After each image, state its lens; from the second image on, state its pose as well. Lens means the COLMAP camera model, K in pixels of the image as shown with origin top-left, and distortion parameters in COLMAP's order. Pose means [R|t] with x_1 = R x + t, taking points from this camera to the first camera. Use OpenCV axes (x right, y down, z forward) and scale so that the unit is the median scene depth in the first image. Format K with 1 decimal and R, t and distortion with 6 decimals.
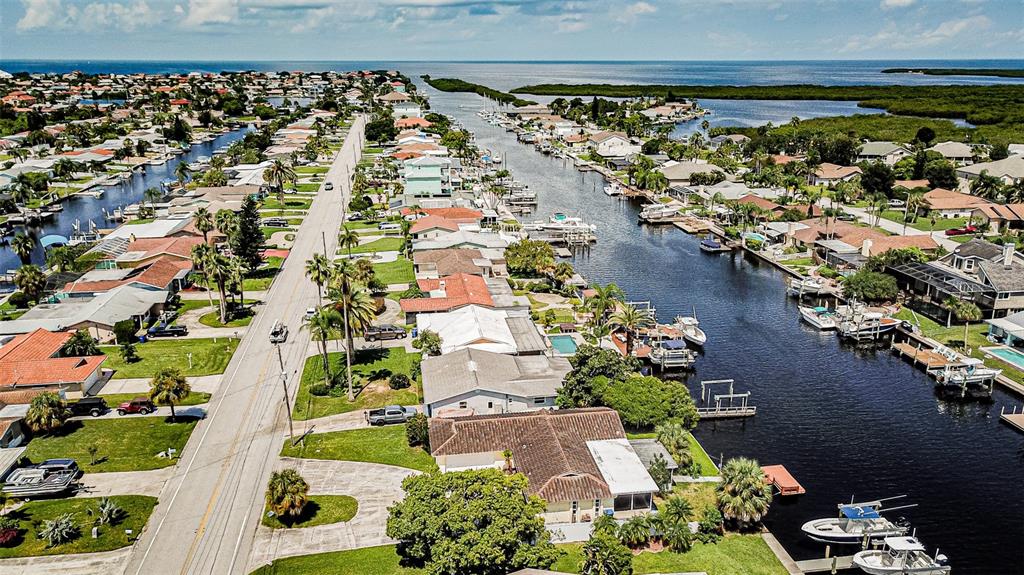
lens RADIAL K [[787.5, 0, 512.0], [0, 787.5, 287.5], [0, 0, 1]] dist [0.012913, 0.003848]
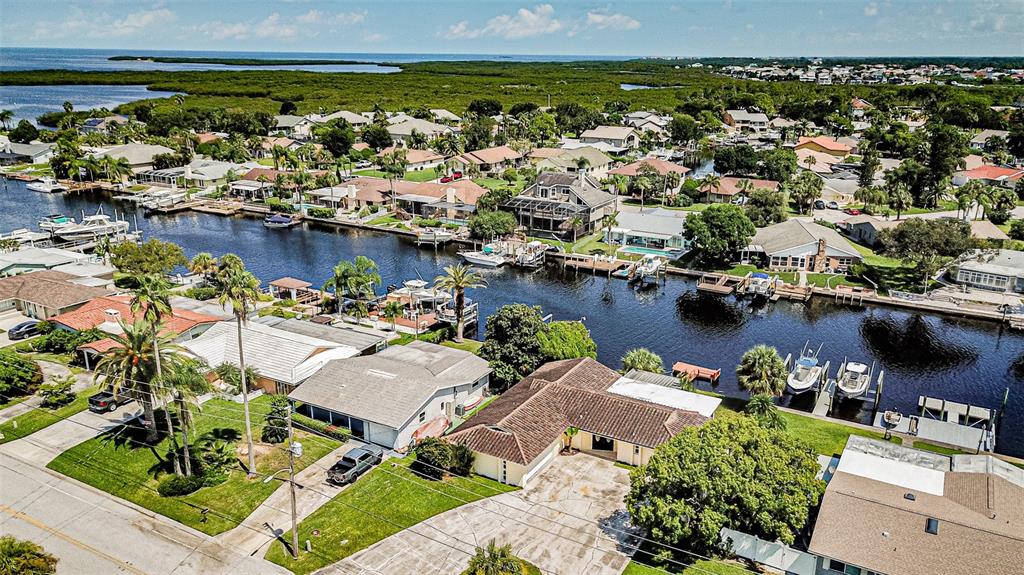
lens RADIAL K [[779.2, 0, 512.0], [0, 779.2, 287.5], [0, 0, 1]] dist [0.012052, -0.002175]
pose [[0.615781, -0.216152, 0.757689, -0.416315], [0.204557, 0.972519, 0.111193, -0.033786], [-0.760901, 0.086520, 0.643074, 0.298907]]
